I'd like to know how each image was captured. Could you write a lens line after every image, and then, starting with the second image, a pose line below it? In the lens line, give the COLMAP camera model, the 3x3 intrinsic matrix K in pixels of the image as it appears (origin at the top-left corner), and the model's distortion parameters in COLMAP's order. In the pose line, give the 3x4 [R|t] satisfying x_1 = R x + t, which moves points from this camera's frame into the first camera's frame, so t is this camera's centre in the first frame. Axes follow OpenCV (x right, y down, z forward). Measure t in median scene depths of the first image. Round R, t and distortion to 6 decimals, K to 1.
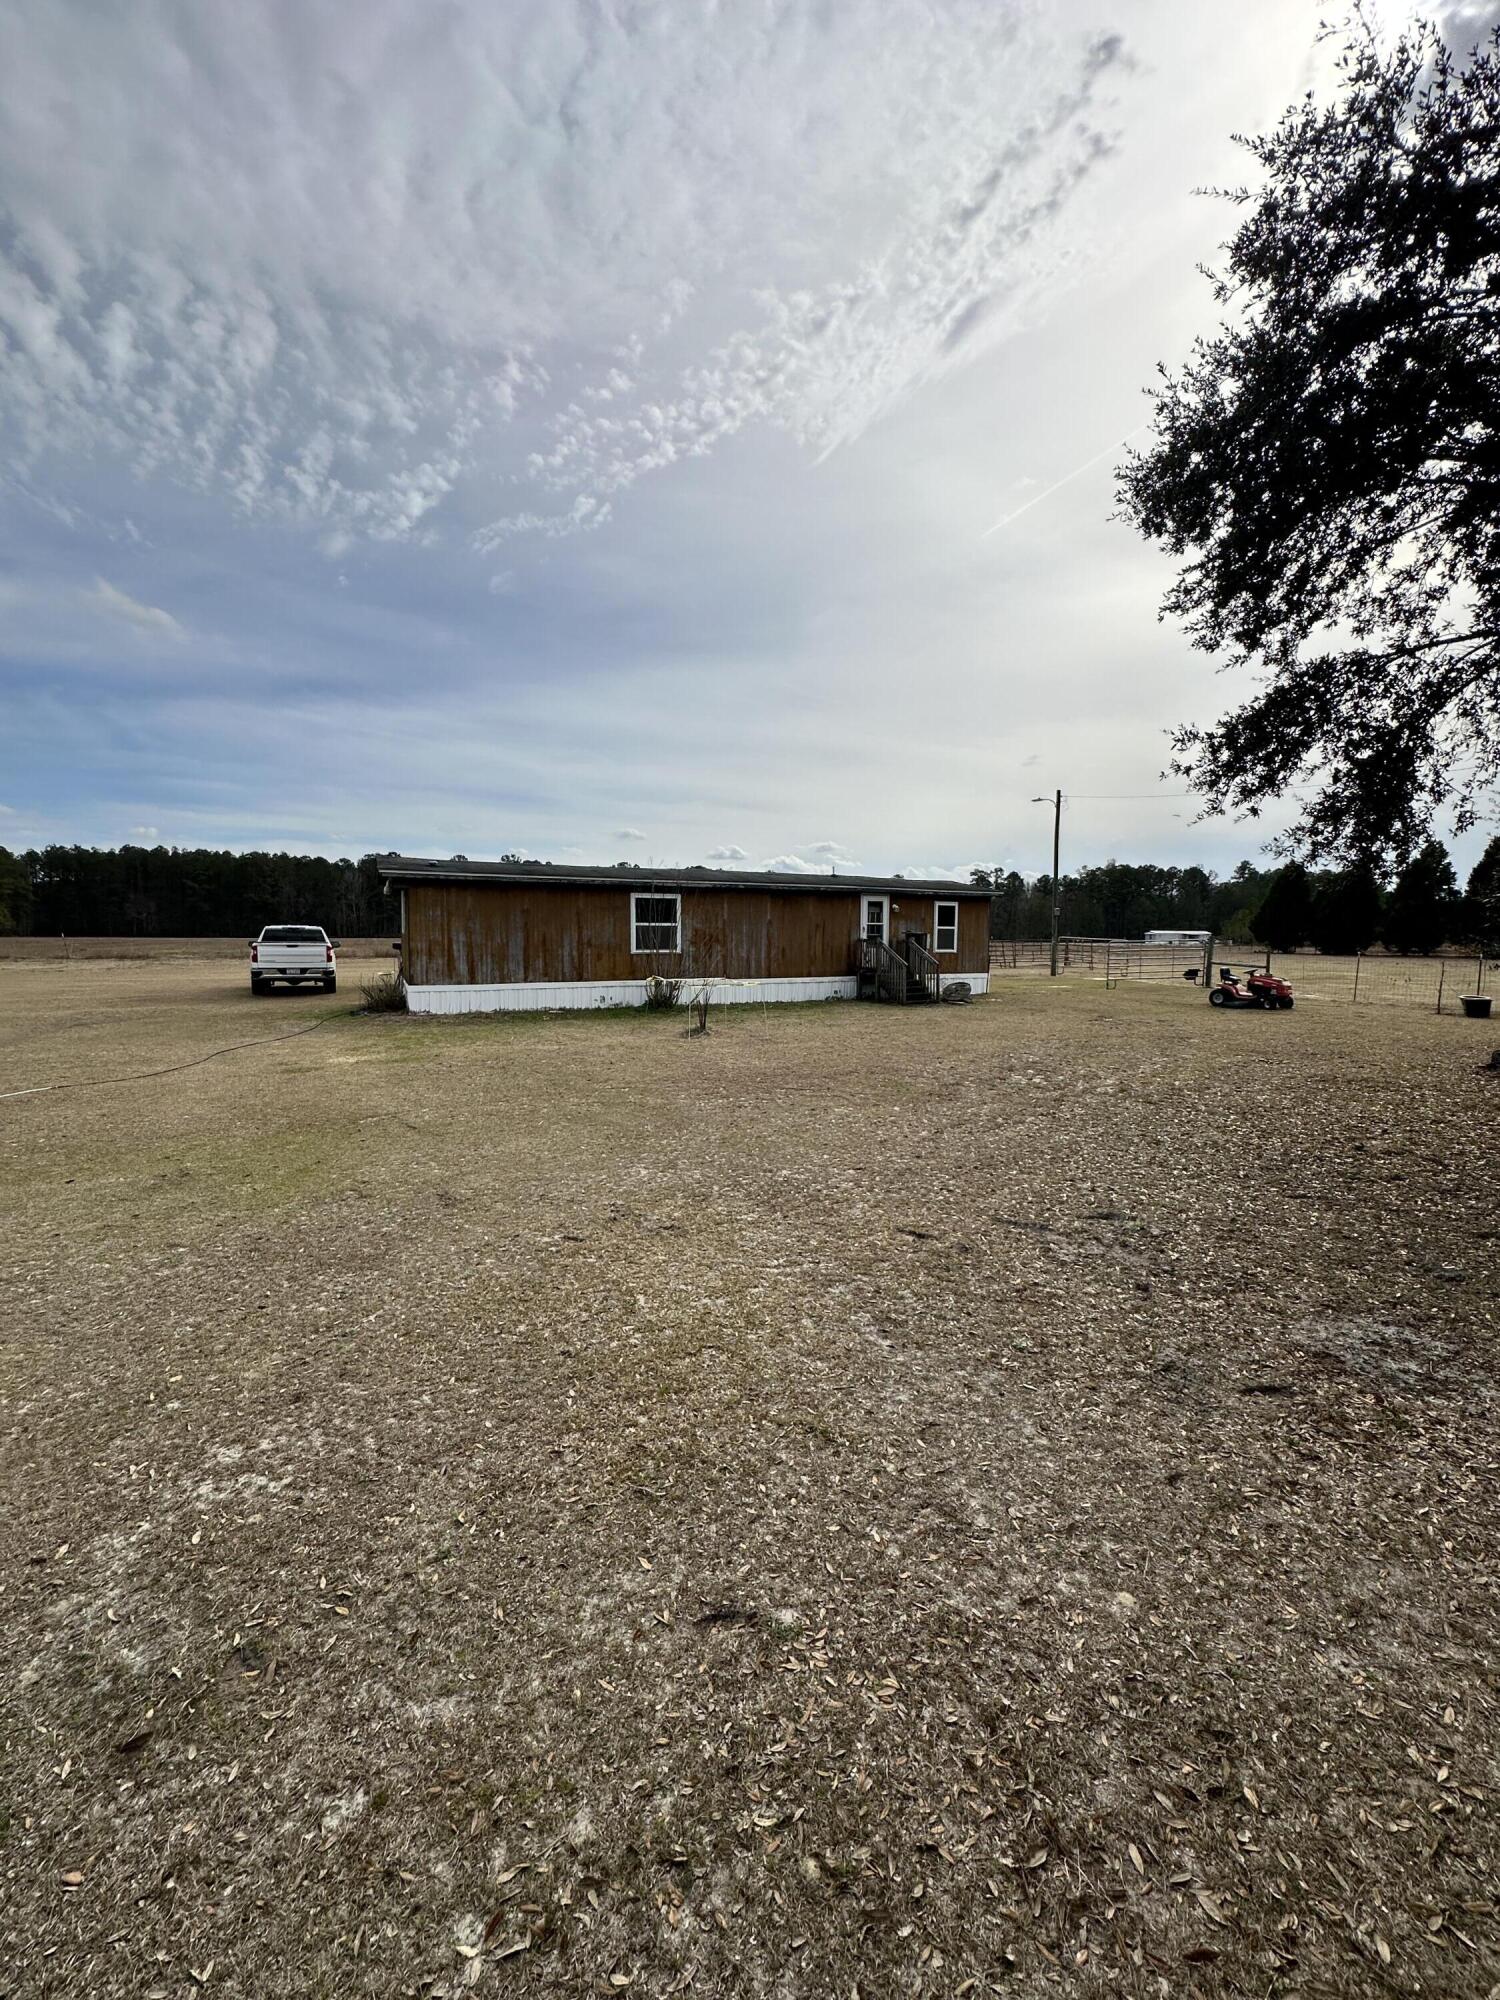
lens RADIAL K [[795.8, 0, 744.3], [0, 795.8, 975.3], [0, 0, 1]] dist [-0.005392, 0.001341]
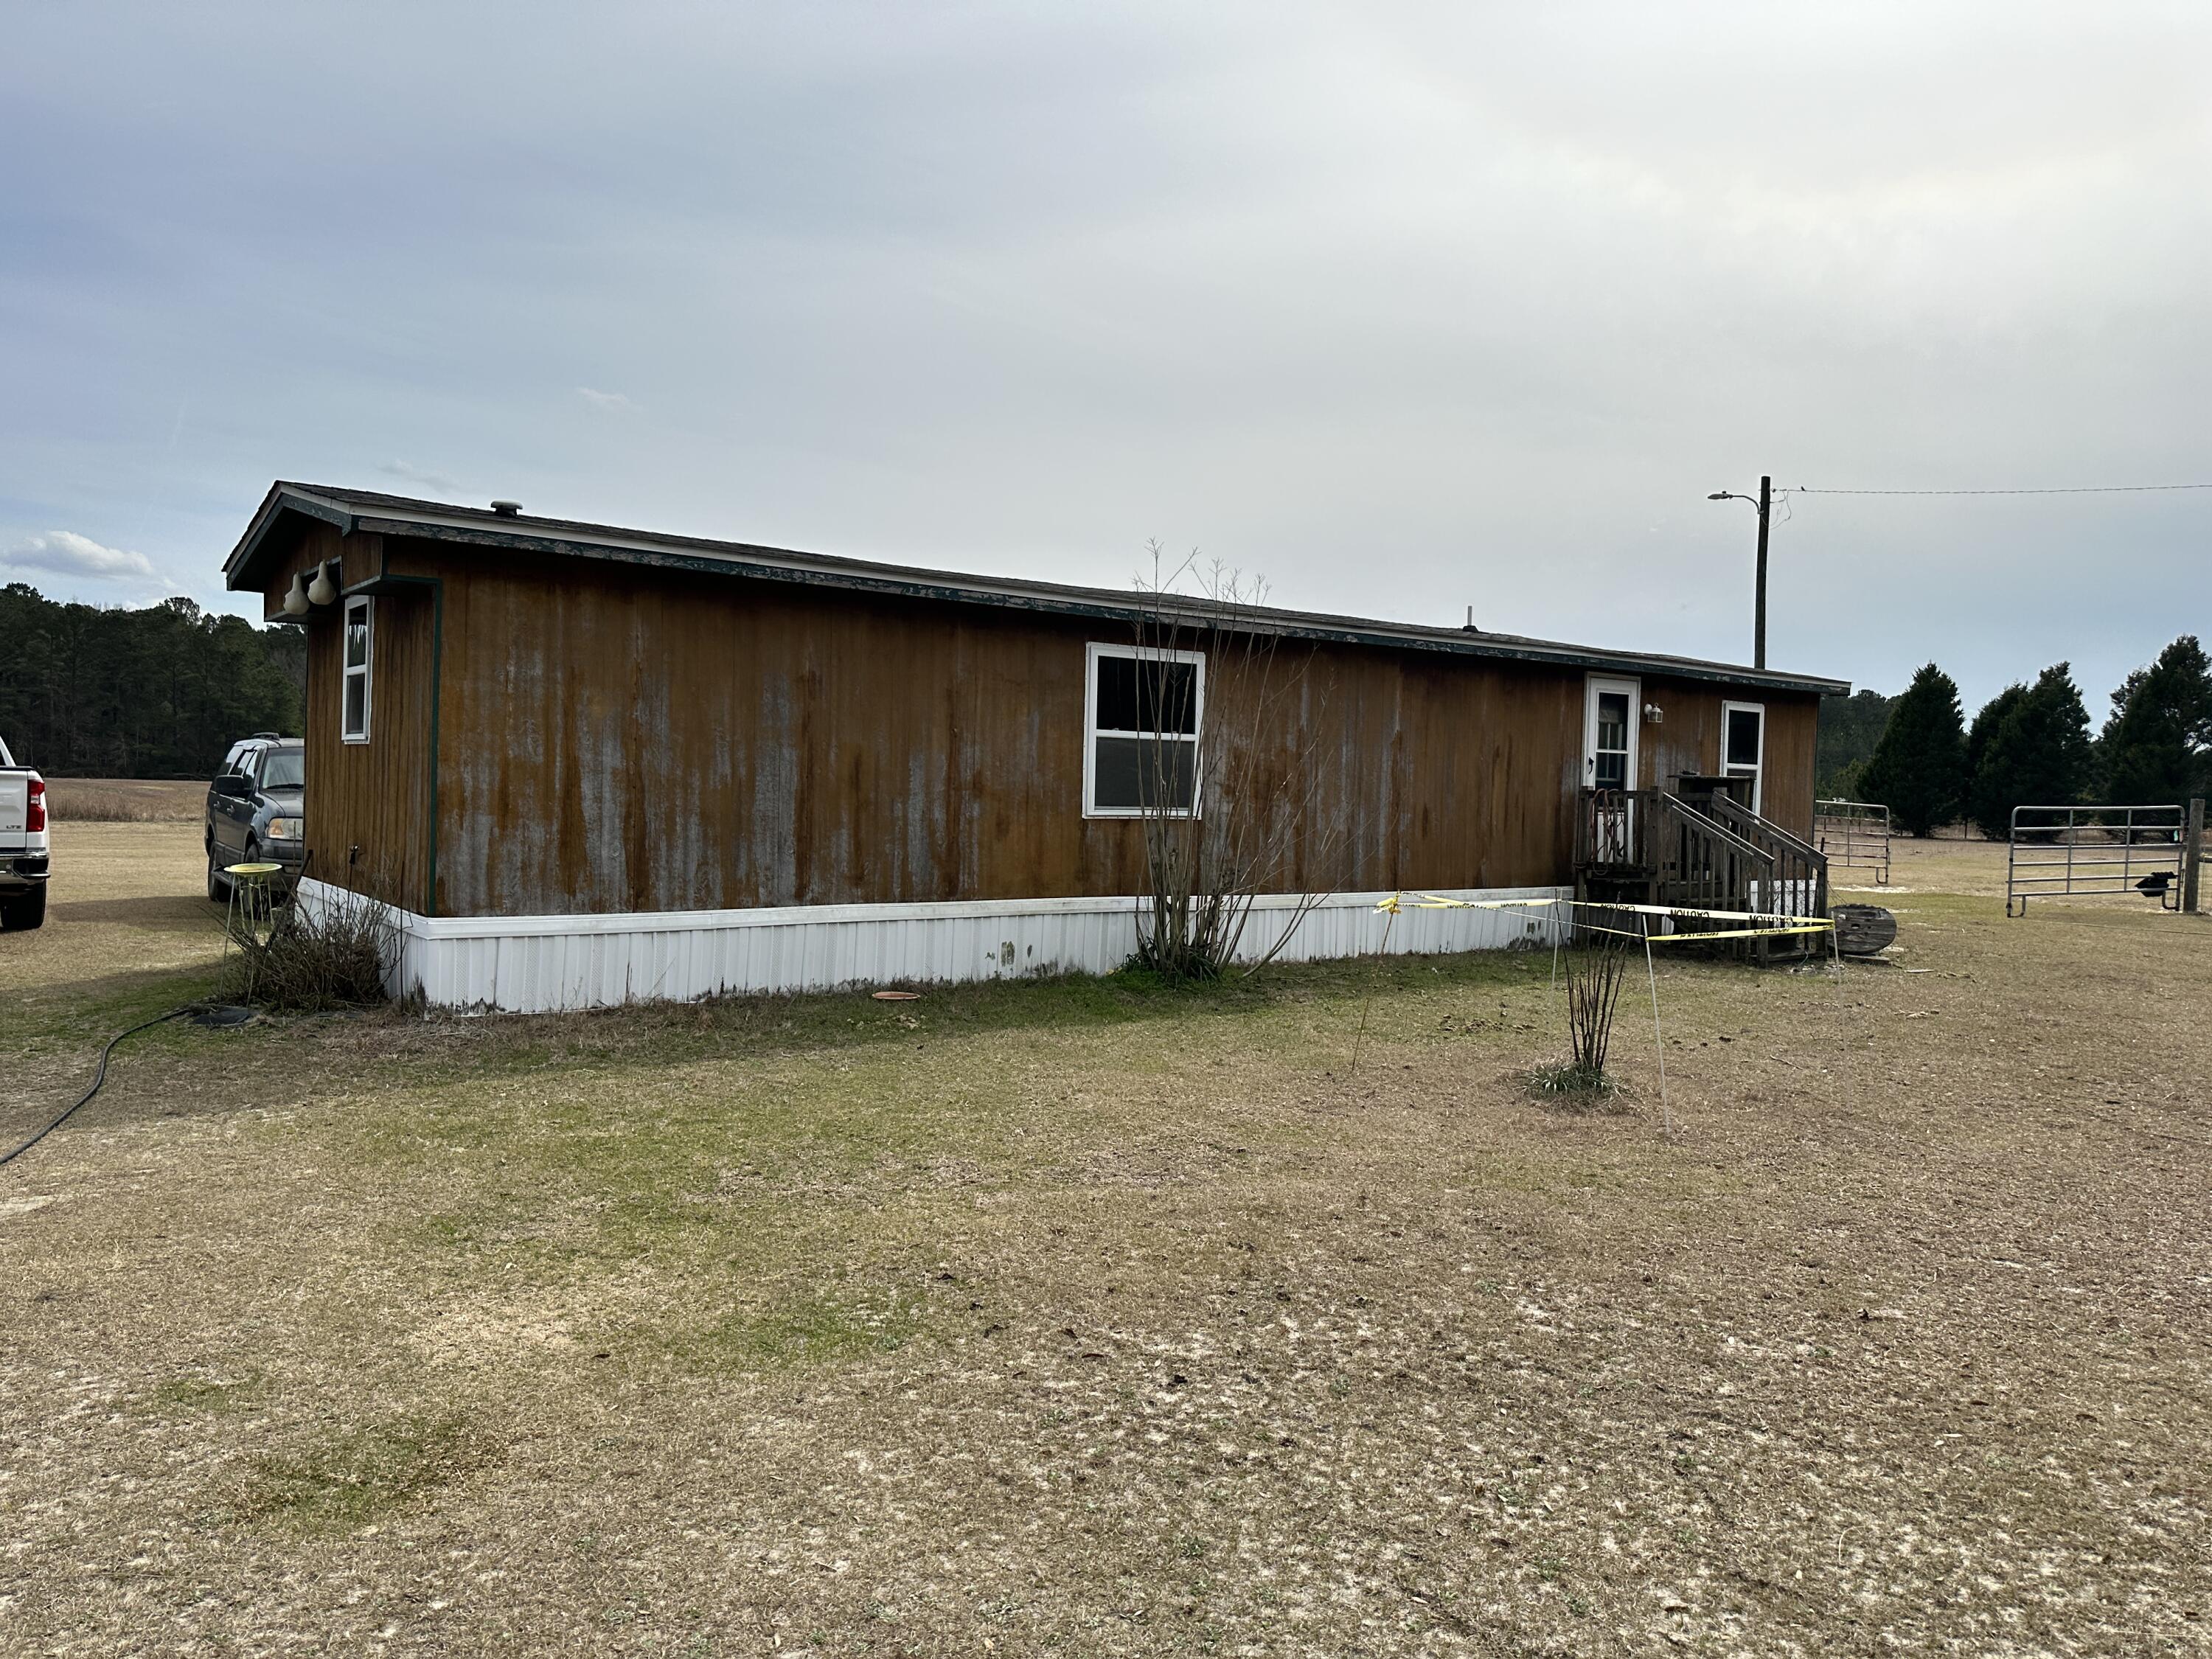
lens RADIAL K [[1543.1, 0, 1109.0], [0, 1543.1, 822.8], [0, 0, 1]] dist [0.079633, -0.093579]
pose [[0.979333, 0.015150, 0.201687, -0.264272], [-0.009233, 0.999500, -0.030247, -0.005534], [-0.202045, 0.027760, 0.978983, 0.353950]]
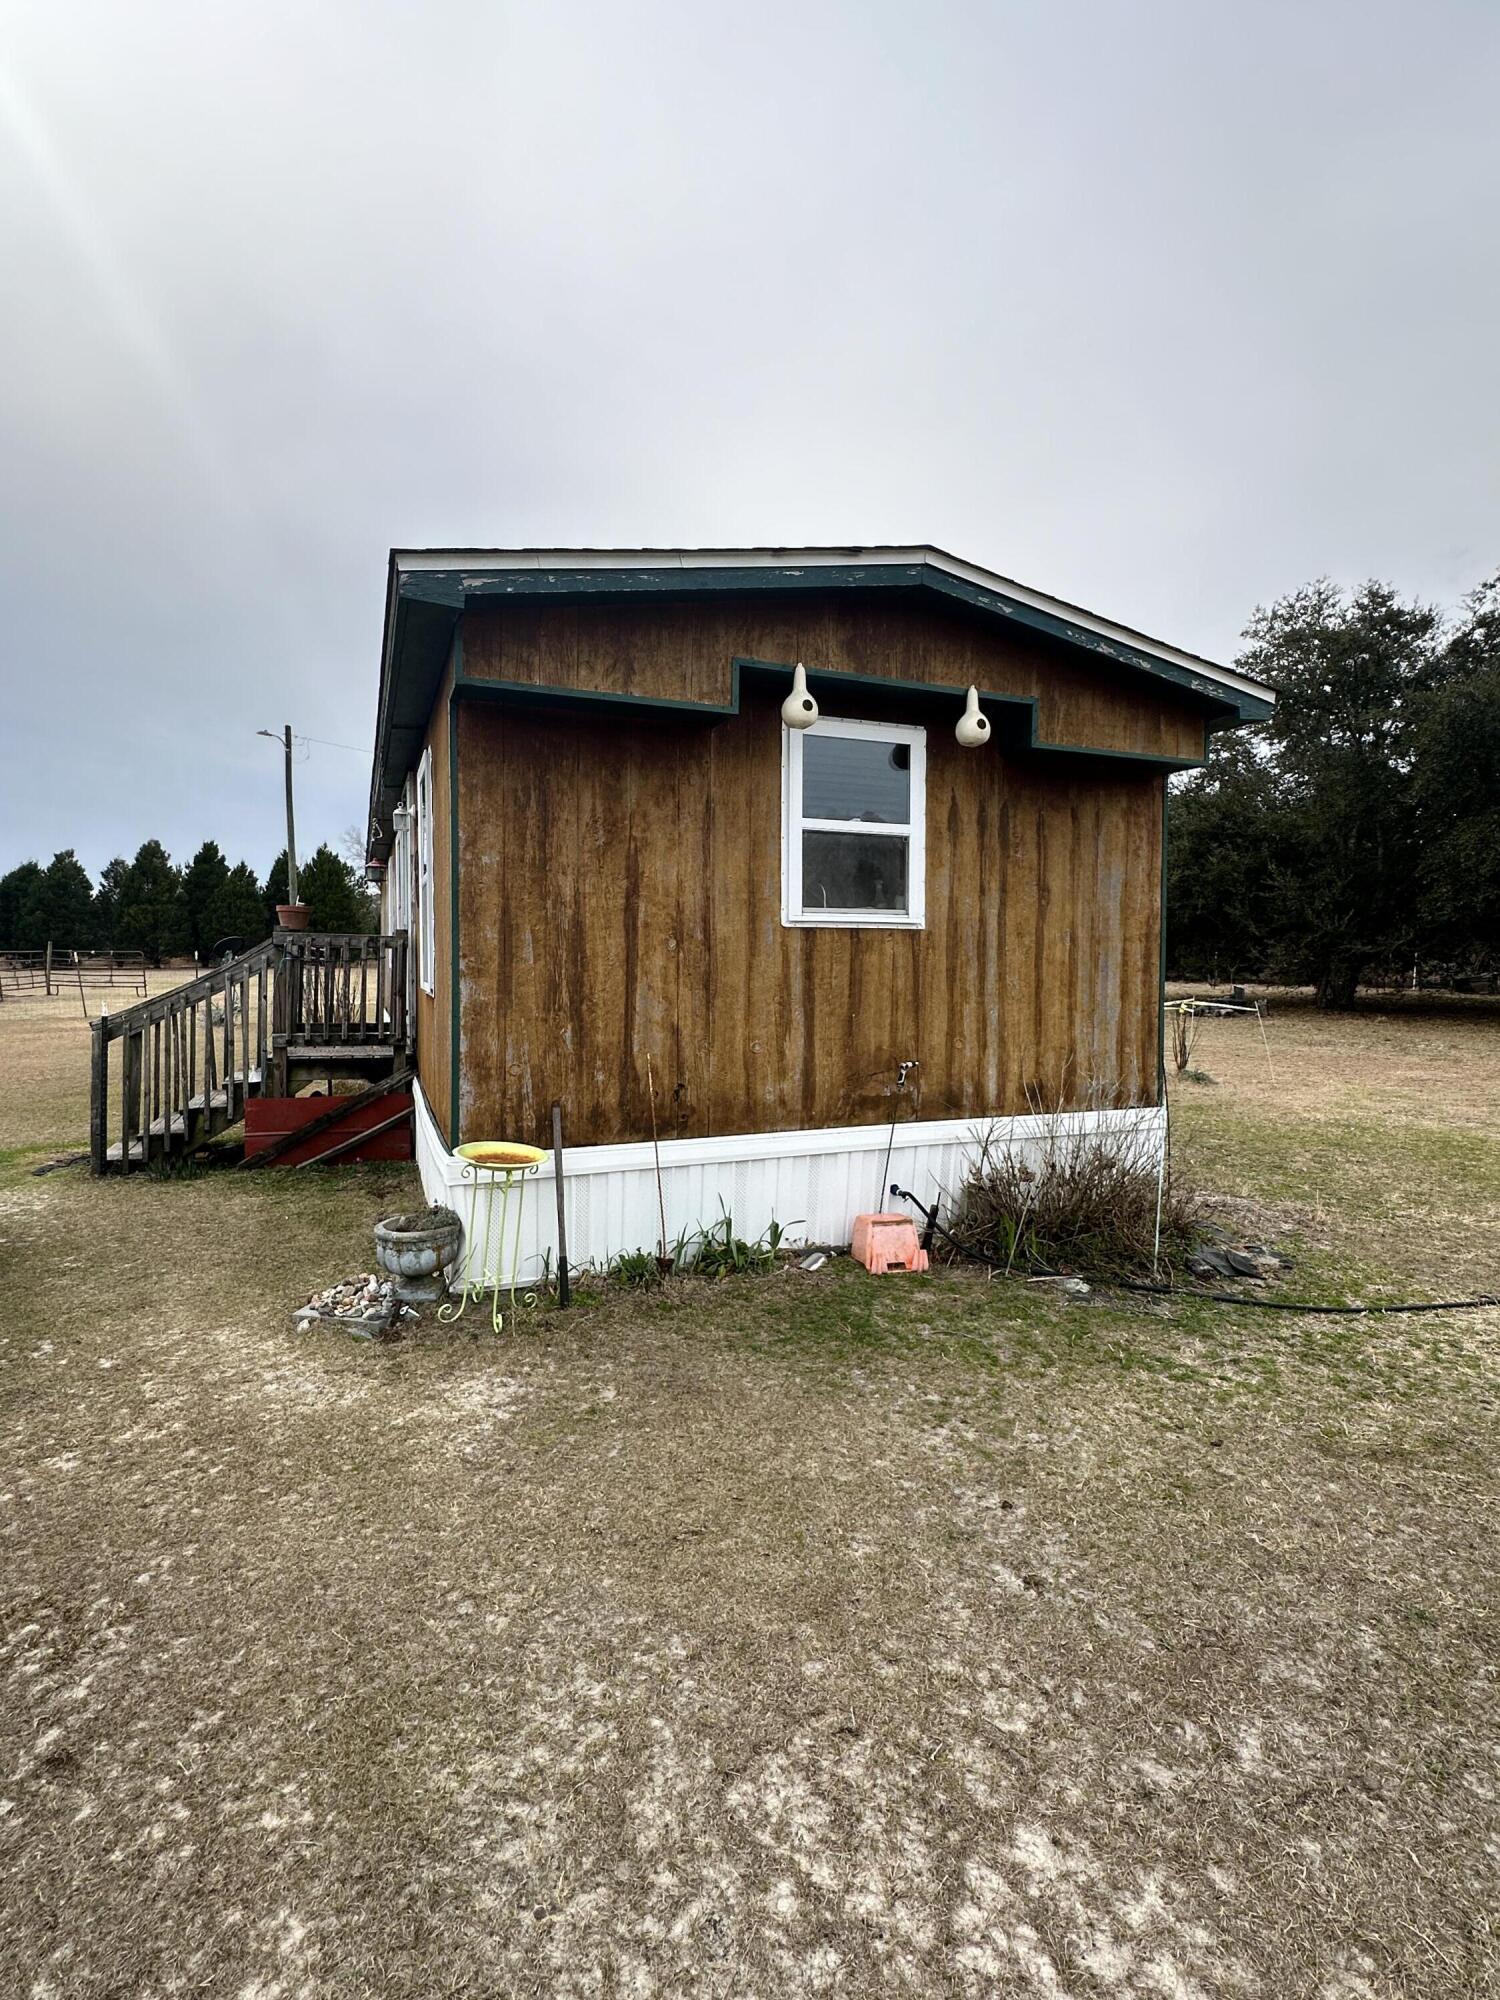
lens RADIAL K [[994.0, 0, 749.6], [0, 994.0, 994.5], [0, 0, 1]] dist [-0.012937, 0.011853]
pose [[0.066163, -0.048803, 0.996615, -0.706881], [0.052260, 0.997602, 0.045382, -0.046349], [-0.996439, 0.049080, 0.068555, 1.004034]]
